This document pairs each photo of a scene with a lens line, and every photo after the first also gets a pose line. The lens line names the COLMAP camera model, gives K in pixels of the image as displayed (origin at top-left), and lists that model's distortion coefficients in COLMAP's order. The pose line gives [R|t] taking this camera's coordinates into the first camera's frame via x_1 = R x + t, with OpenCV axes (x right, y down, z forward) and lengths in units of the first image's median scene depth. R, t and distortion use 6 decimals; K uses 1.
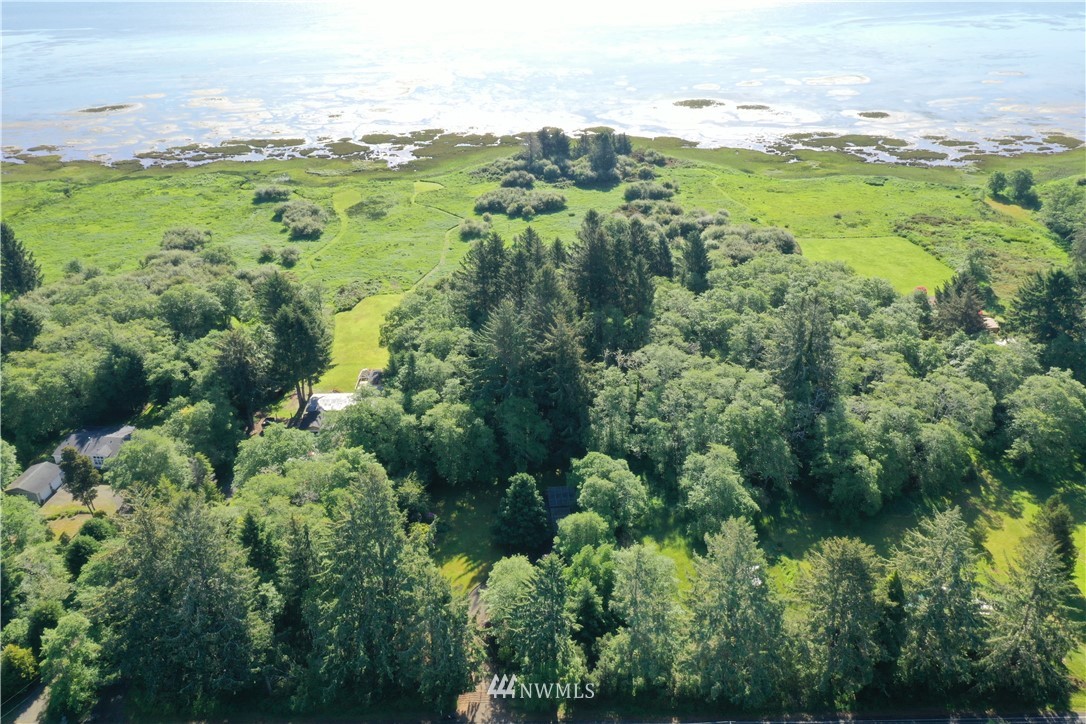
lens RADIAL K [[863.3, 0, 543.0], [0, 863.3, 362.0], [0, 0, 1]] dist [-0.002259, 0.010780]
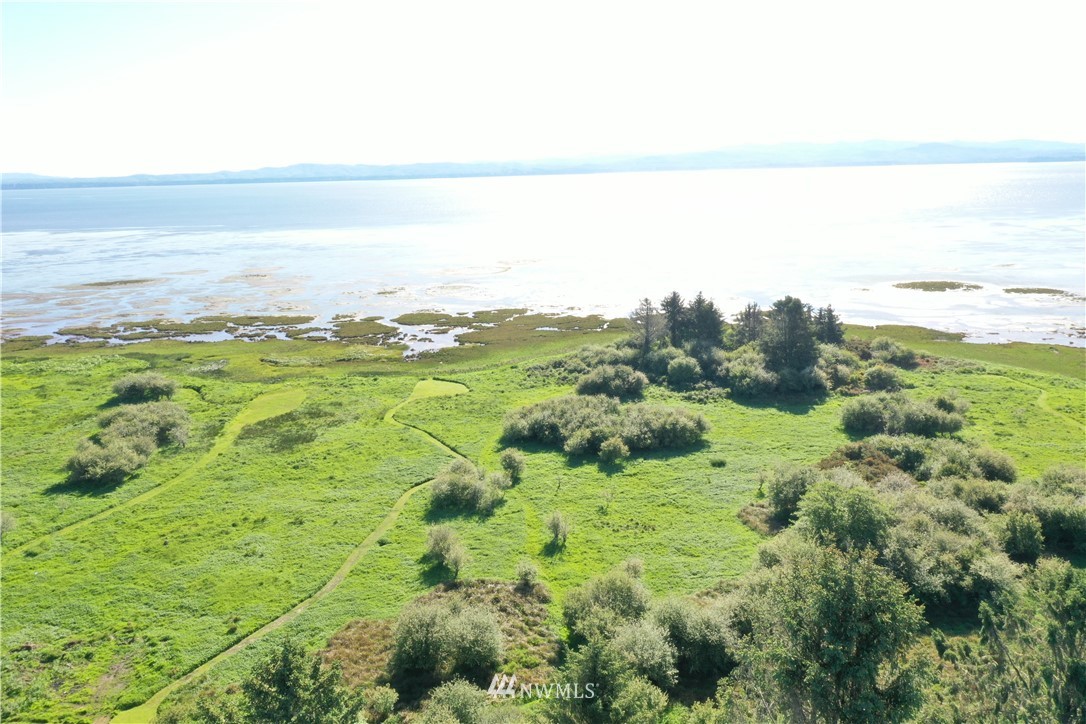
lens RADIAL K [[852.4, 0, 543.0], [0, 852.4, 362.0], [0, 0, 1]] dist [0.004039, -0.000067]
pose [[0.981298, 0.031114, -0.189961, 0.023957], [-0.077582, 0.967077, -0.242371, -0.099127], [0.176166, 0.252576, 0.951405, 0.516676]]
